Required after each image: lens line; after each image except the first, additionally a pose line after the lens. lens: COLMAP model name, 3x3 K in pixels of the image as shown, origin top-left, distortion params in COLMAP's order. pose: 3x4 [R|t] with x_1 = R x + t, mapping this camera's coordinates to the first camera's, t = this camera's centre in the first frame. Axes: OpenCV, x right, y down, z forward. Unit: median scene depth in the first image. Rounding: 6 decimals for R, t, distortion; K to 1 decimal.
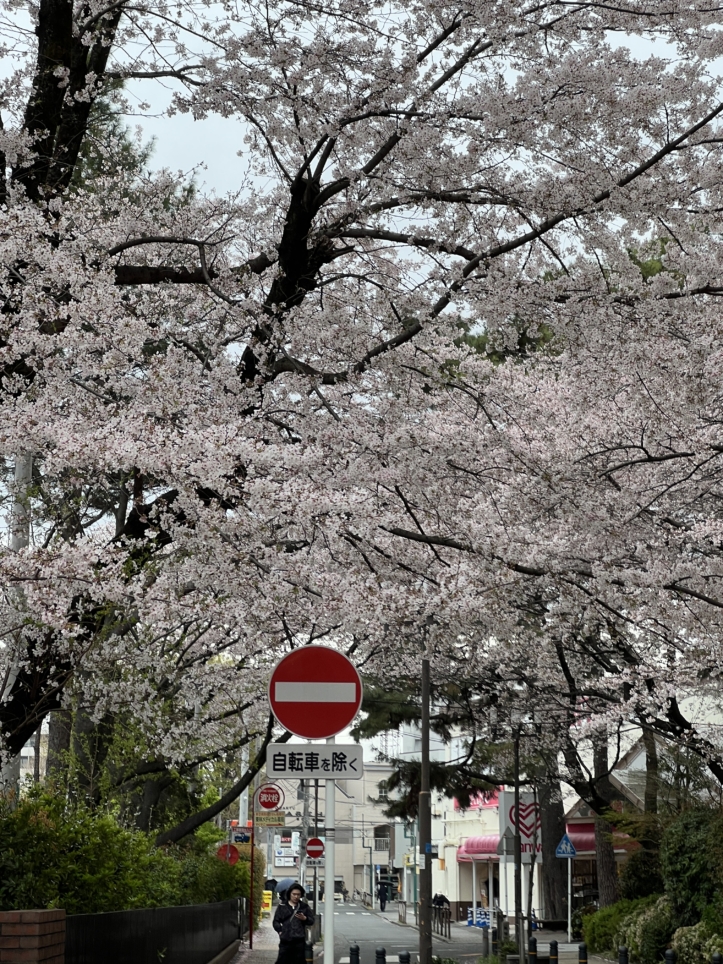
lens RADIAL K [[2179.9, 0, 361.5], [0, 2179.9, 482.0], [0, 0, 1]] dist [0.308640, -0.066372]
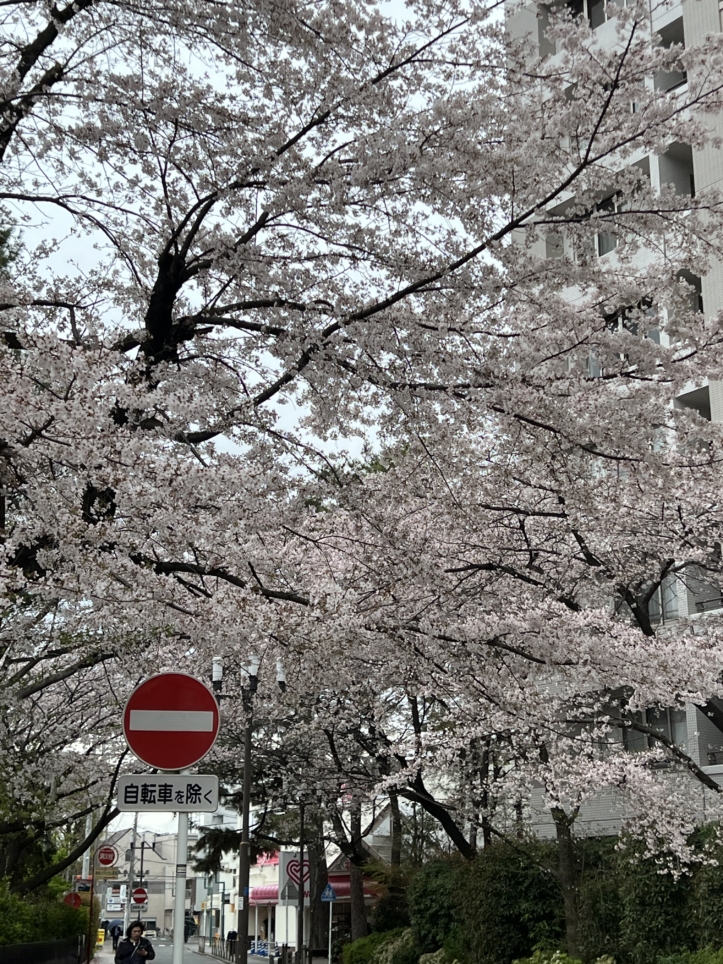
lens RADIAL K [[1461.2, 0, 357.9], [0, 1461.2, 466.3], [0, 0, 1]] dist [0.300740, -1.029119]
pose [[0.992586, 0.031683, 0.117341, -0.004893], [-0.017815, 0.992925, -0.117403, 0.014699], [-0.120230, 0.114442, 0.986128, 0.080753]]
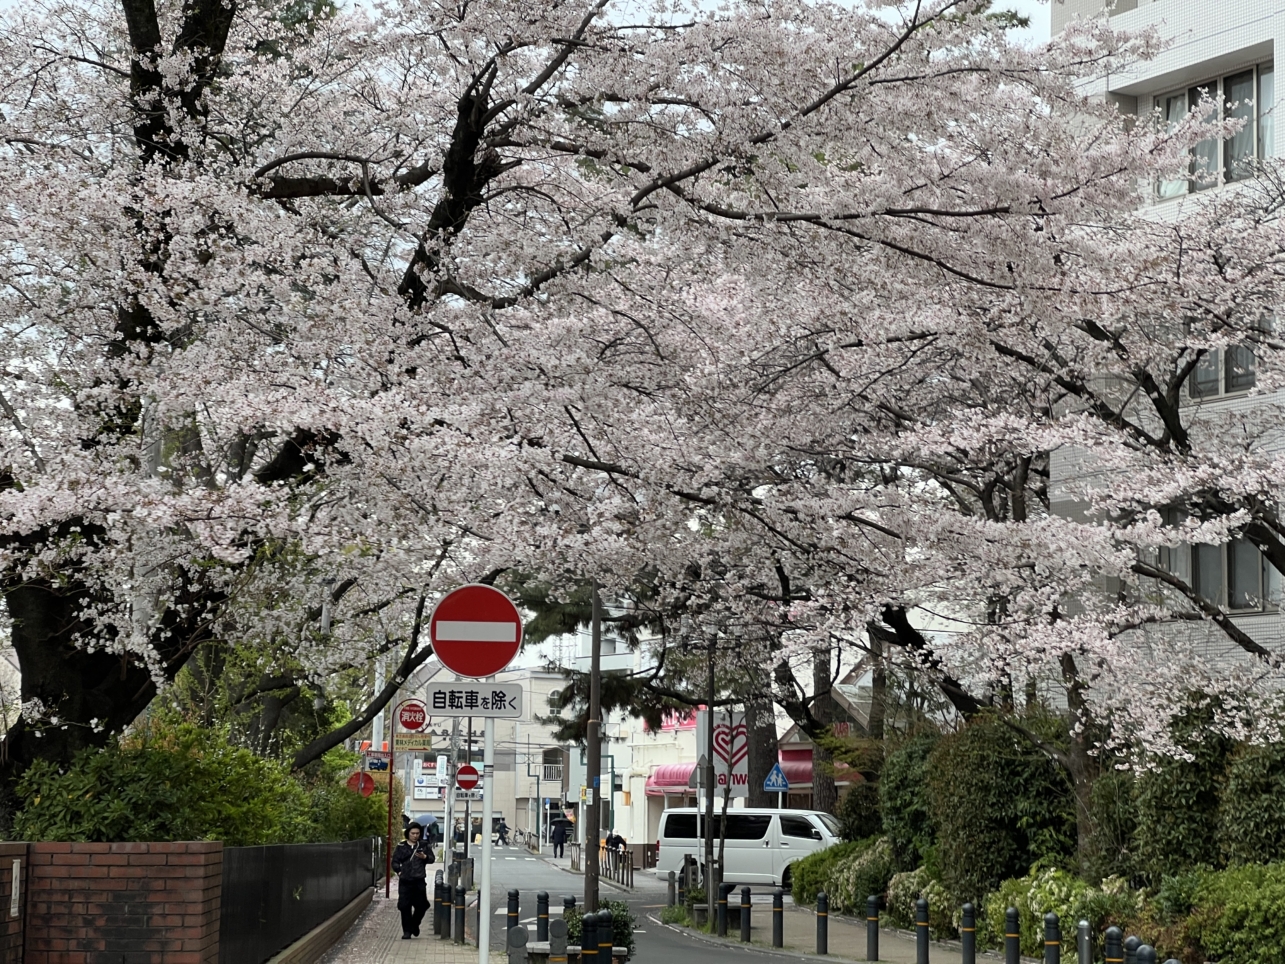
lens RADIAL K [[2939.4, 0, 645.2], [0, 2939.4, 427.4], [0, 0, 1]] dist [-0.026275, 5.900243]
pose [[0.999147, 0.015862, 0.038129, 0.000855], [-0.017634, 0.998759, 0.046587, -0.015465], [-0.037343, -0.047220, 0.998186, -0.087047]]
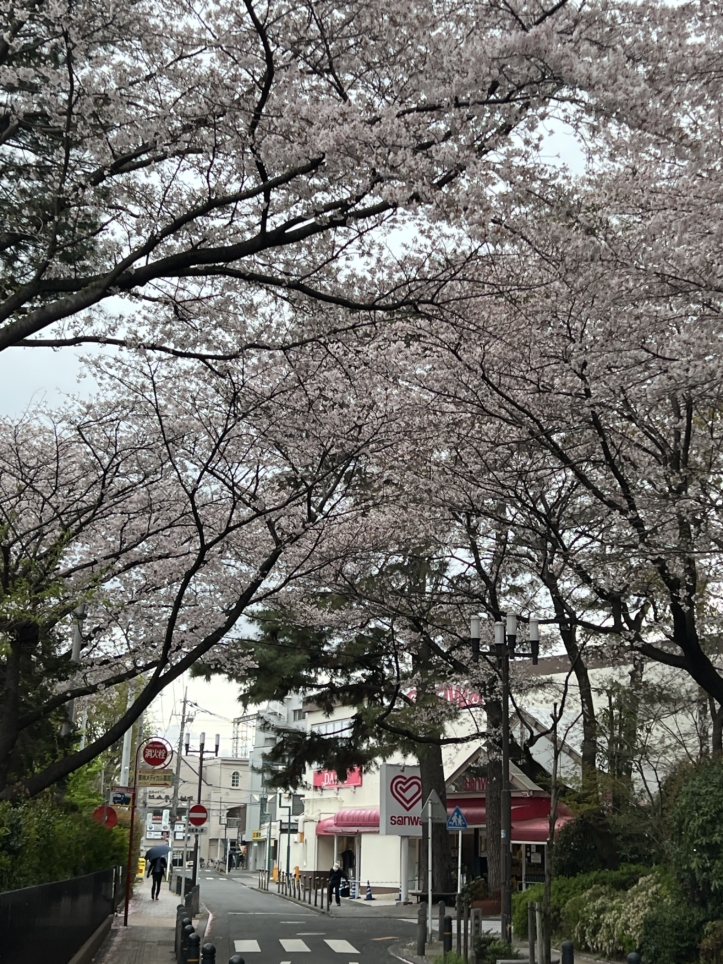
lens RADIAL K [[1443.4, 0, 361.5], [0, 1443.4, 482.0], [0, 0, 1]] dist [0.234315, -0.997053]
pose [[0.994191, 0.046508, 0.097062, -0.021252], [-0.039635, 0.996647, -0.071575, 0.072569], [-0.100065, 0.067312, 0.992701, 0.396839]]
